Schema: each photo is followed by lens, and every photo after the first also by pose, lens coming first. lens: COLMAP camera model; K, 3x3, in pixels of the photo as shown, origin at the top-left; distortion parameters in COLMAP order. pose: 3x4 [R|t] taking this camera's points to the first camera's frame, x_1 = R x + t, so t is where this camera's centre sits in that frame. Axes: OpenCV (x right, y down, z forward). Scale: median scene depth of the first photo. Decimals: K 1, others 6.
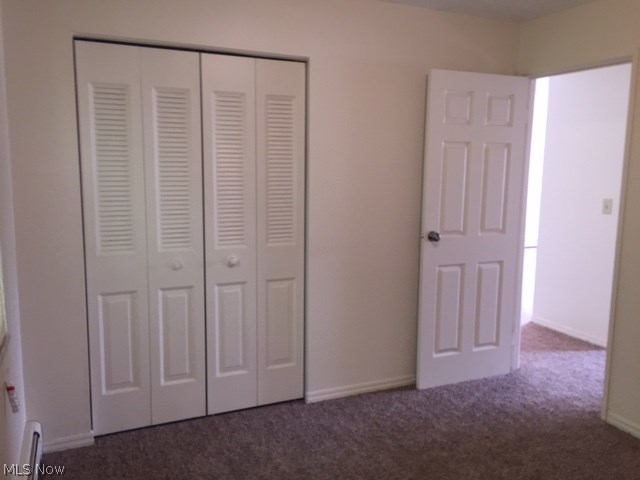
lens RADIAL K [[563.3, 0, 317.1], [0, 563.3, 241.5], [0, 0, 1]] dist [0.045387, -0.027850]
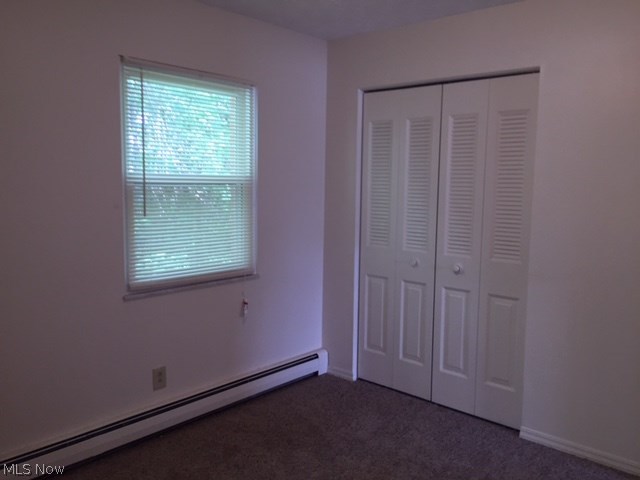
lens RADIAL K [[563.3, 0, 324.6], [0, 563.3, 236.6], [0, 0, 1]] dist [0.045387, -0.027850]
pose [[0.378110, 0.091650, -0.921213, 0.753153], [-0.132957, 0.990148, 0.043936, -0.040551], [0.916163, 0.105869, 0.386570, 0.342023]]
